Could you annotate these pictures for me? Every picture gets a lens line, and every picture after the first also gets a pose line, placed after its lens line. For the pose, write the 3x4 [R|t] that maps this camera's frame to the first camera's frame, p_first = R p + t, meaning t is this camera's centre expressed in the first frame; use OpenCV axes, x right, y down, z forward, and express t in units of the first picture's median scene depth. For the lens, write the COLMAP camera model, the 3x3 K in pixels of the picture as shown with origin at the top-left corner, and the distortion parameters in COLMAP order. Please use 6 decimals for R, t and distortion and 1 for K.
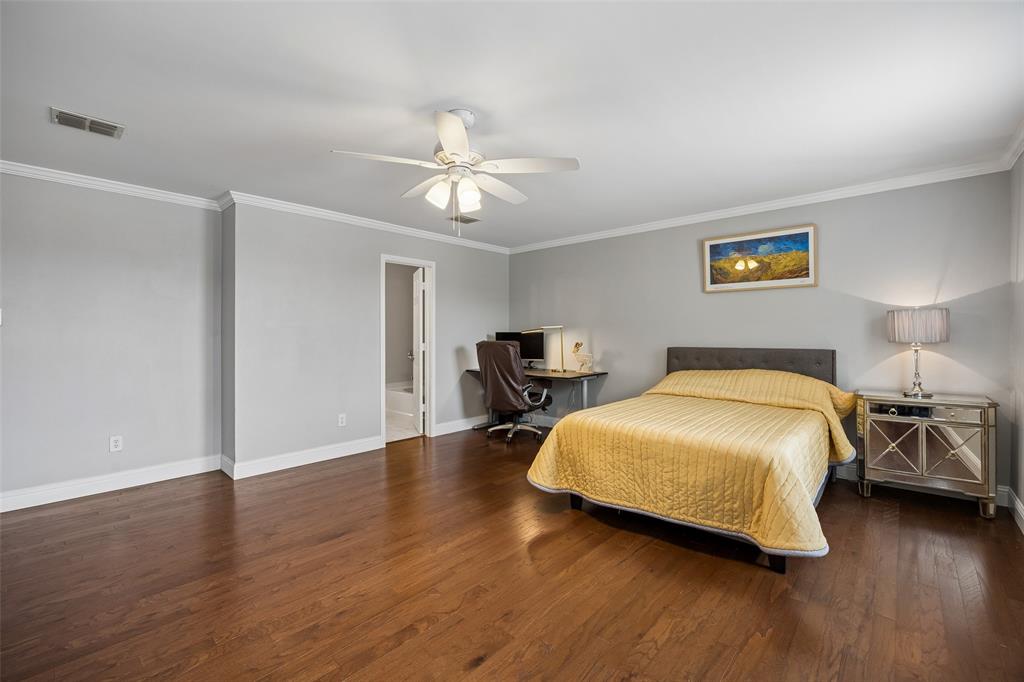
lens RADIAL K [[434.3, 0, 509.9], [0, 434.3, 331.6], [0, 0, 1]] dist [0.000429, -0.000037]
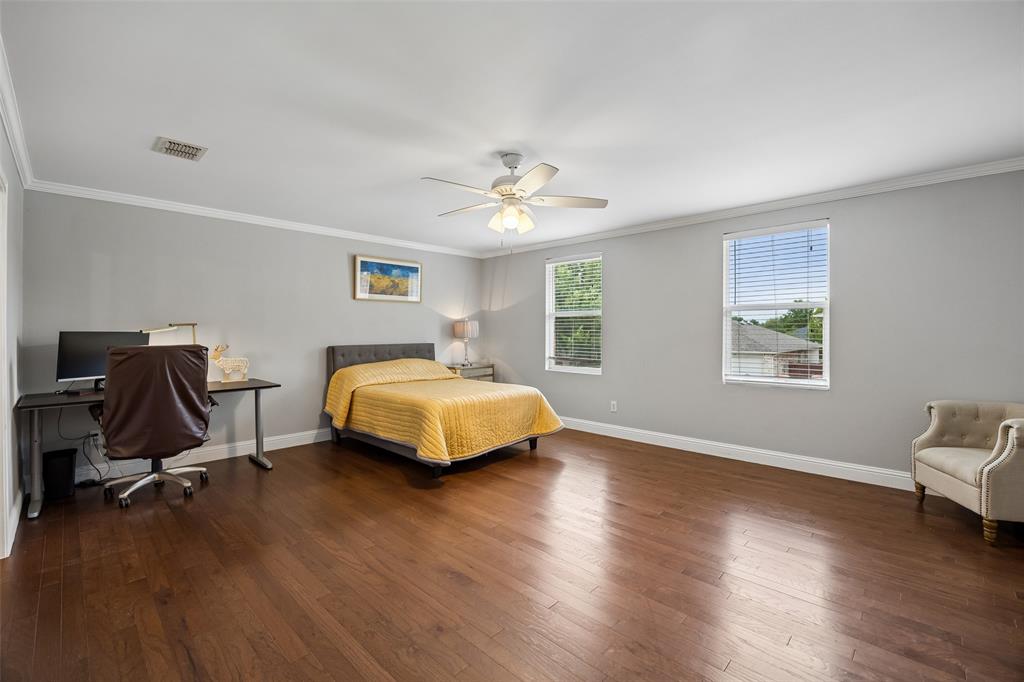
lens RADIAL K [[449.9, 0, 510.2], [0, 449.9, 338.5], [0, 0, 1]] dist [-0.019565, 0.001886]
pose [[0.033201, -0.008970, 0.999408, -0.836907], [0.003685, 0.999954, 0.008852, 0.008847], [-0.999442, 0.003389, 0.033232, 0.585295]]
